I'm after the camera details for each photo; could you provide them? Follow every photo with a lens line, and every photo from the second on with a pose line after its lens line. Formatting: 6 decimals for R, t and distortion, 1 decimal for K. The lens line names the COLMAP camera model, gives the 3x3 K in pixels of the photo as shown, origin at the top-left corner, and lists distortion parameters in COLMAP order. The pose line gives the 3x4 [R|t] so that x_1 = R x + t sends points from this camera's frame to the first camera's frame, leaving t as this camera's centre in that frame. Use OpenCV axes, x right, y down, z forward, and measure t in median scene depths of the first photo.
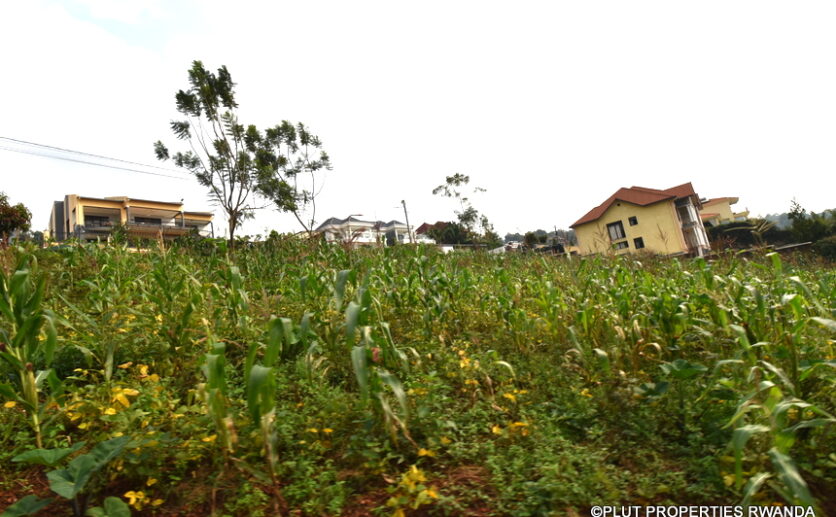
lens RADIAL K [[368.2, 0, 418.0], [0, 368.2, 258.5], [0, 0, 1]] dist [0.021472, -0.028850]
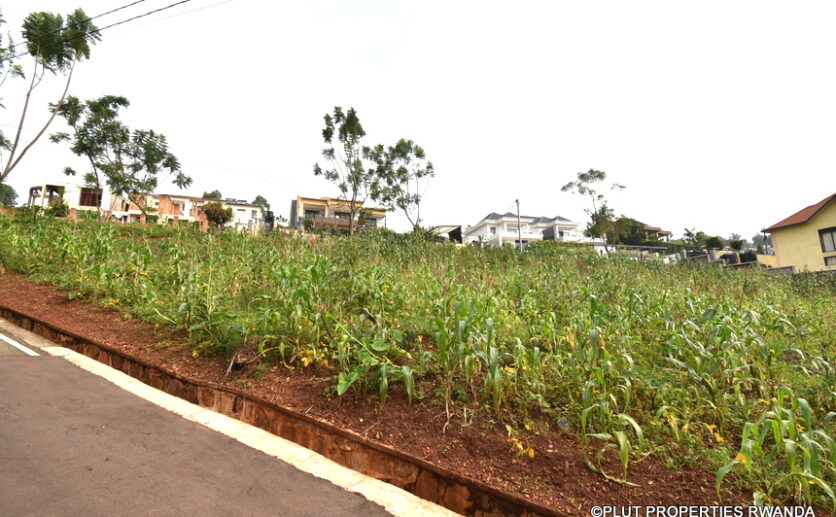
lens RADIAL K [[368.2, 0, 418.0], [0, 368.2, 258.5], [0, 0, 1]] dist [0.021472, -0.028850]
pose [[0.867991, 0.075121, -0.490866, 0.198682], [-0.065115, 0.997174, 0.037464, -0.011291], [0.492293, -0.000556, 0.870429, -0.037194]]
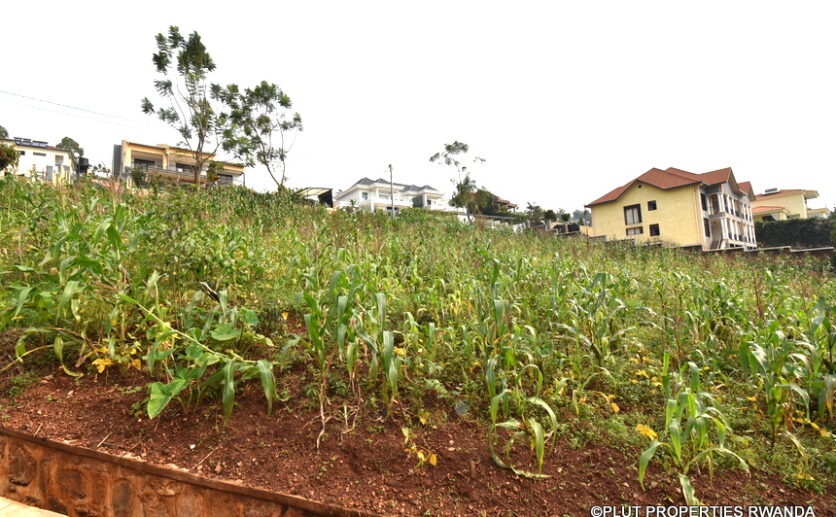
lens RADIAL K [[368.2, 0, 418.0], [0, 368.2, 258.5], [0, 0, 1]] dist [0.021472, -0.028850]
pose [[0.981189, 0.110720, -0.158143, 0.187073], [-0.095639, 0.990380, 0.100003, -0.007936], [0.167694, -0.082997, 0.982339, -0.014265]]
